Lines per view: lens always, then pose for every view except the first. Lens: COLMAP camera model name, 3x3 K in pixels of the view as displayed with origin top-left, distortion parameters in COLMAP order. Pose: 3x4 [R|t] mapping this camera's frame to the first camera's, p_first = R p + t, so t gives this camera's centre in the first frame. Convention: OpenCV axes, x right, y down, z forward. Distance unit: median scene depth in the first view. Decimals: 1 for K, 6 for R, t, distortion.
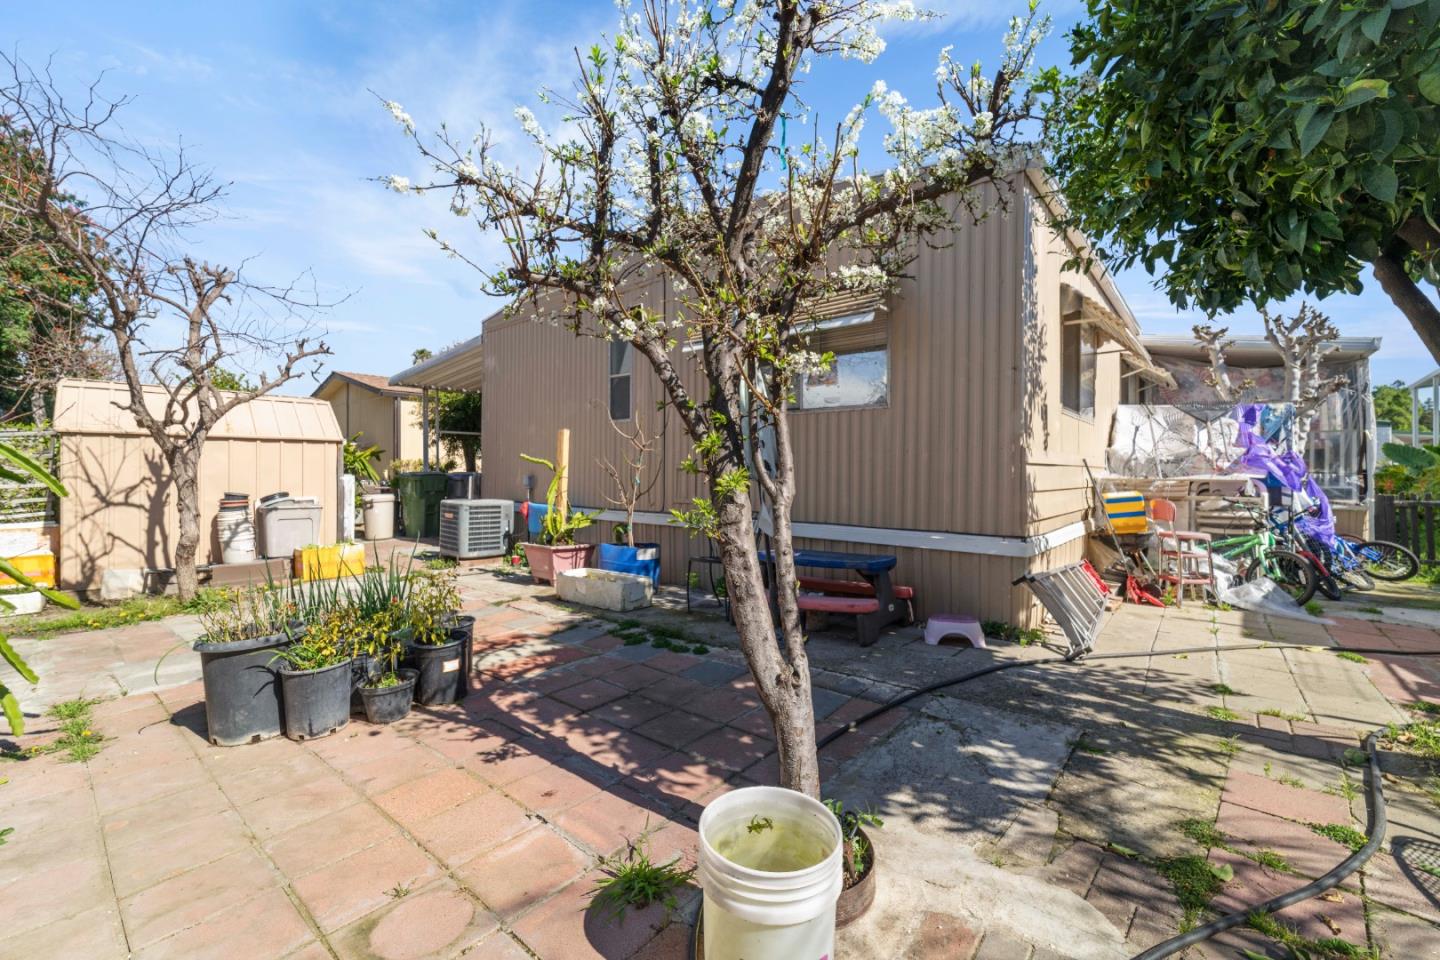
lens RADIAL K [[584.3, 0, 718.3], [0, 584.3, 475.8], [0, 0, 1]] dist [-0.000123, -0.001582]
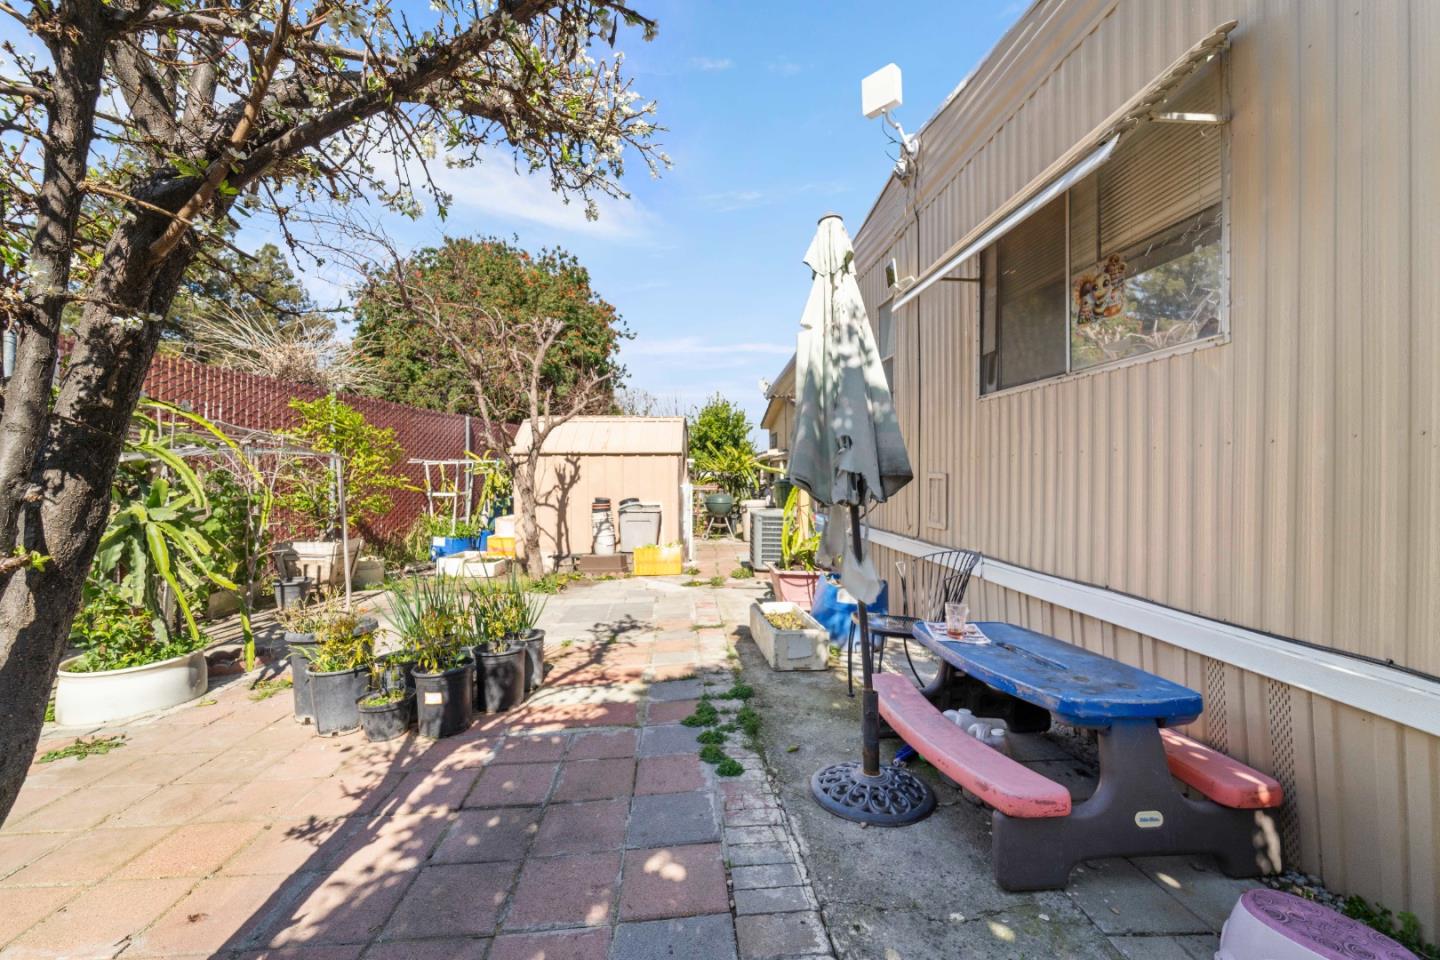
lens RADIAL K [[584.3, 0, 720.9], [0, 584.3, 478.6], [0, 0, 1]] dist [-0.000123, -0.001582]
pose [[0.702385, -0.000084, -0.711797, 0.425544], [-0.001412, 0.999998, -0.001511, -0.018130], [0.711796, 0.002066, 0.702383, 0.552251]]
